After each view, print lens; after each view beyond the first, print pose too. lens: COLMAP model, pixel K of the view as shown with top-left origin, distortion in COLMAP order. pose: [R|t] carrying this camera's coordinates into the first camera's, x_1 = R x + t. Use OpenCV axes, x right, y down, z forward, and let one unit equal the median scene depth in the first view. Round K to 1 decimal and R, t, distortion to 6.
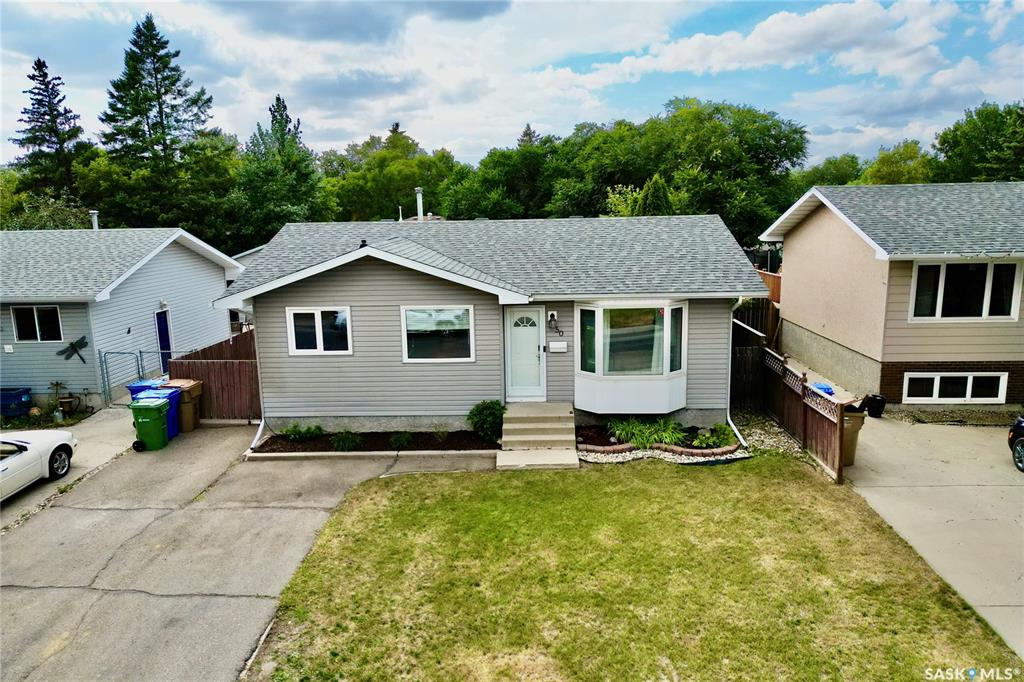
lens RADIAL K [[717.9, 0, 512.0], [0, 717.9, 341.0], [0, 0, 1]] dist [0.028943, -0.004061]
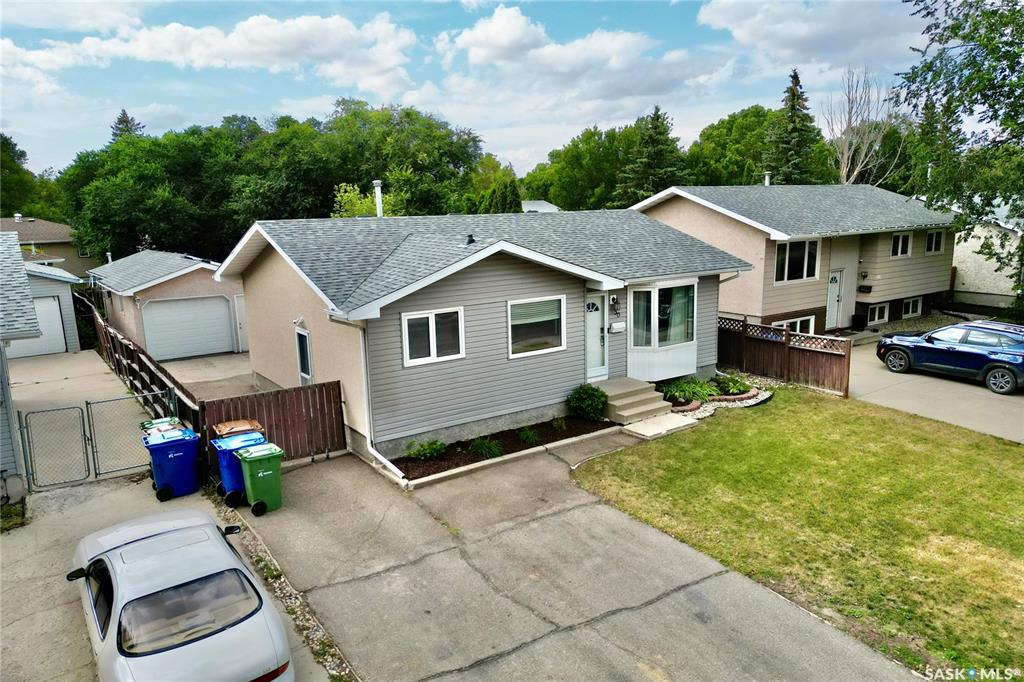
lens RADIAL K [[720.7, 0, 512.0], [0, 720.7, 341.0], [0, 0, 1]] dist [0.078655, -0.072174]
pose [[0.797202, -0.112447, 0.593148, -0.738044], [0.115857, 0.992735, 0.032485, -0.026177], [-0.592491, 0.042823, 0.804438, 0.209040]]
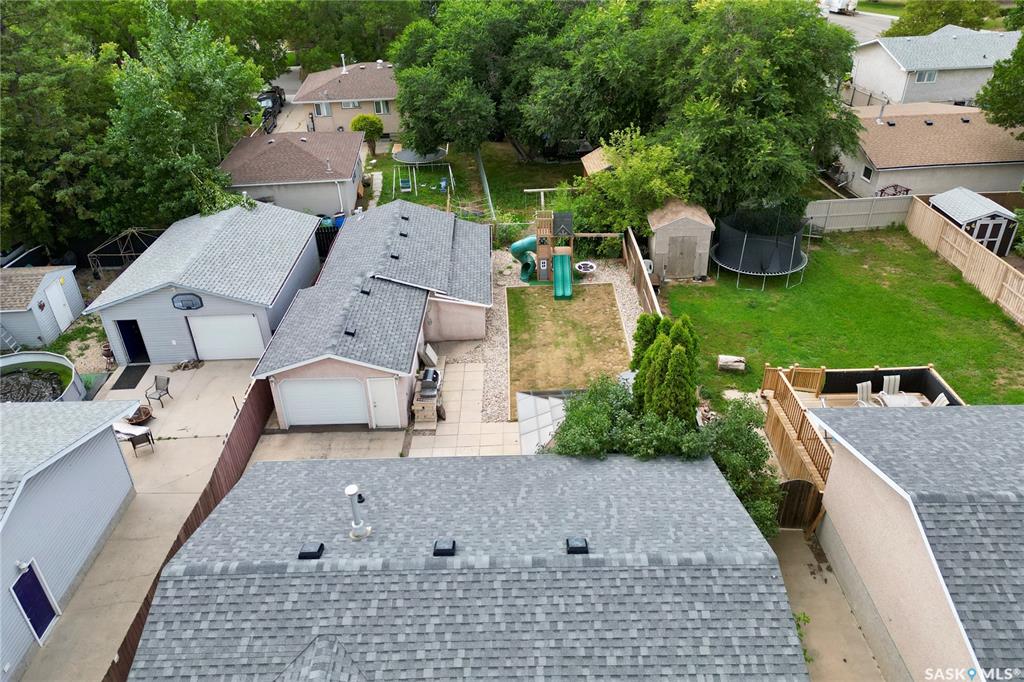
lens RADIAL K [[722.4, 0, 514.6], [0, 722.4, 310.7], [0, 0, 1]] dist [0.004433, -0.000269]
pose [[0.998978, -0.018613, 0.041183, 0.002911], [0.003580, 0.940979, 0.338447, -0.795308], [-0.045052, -0.337954, 0.940084, 0.505290]]
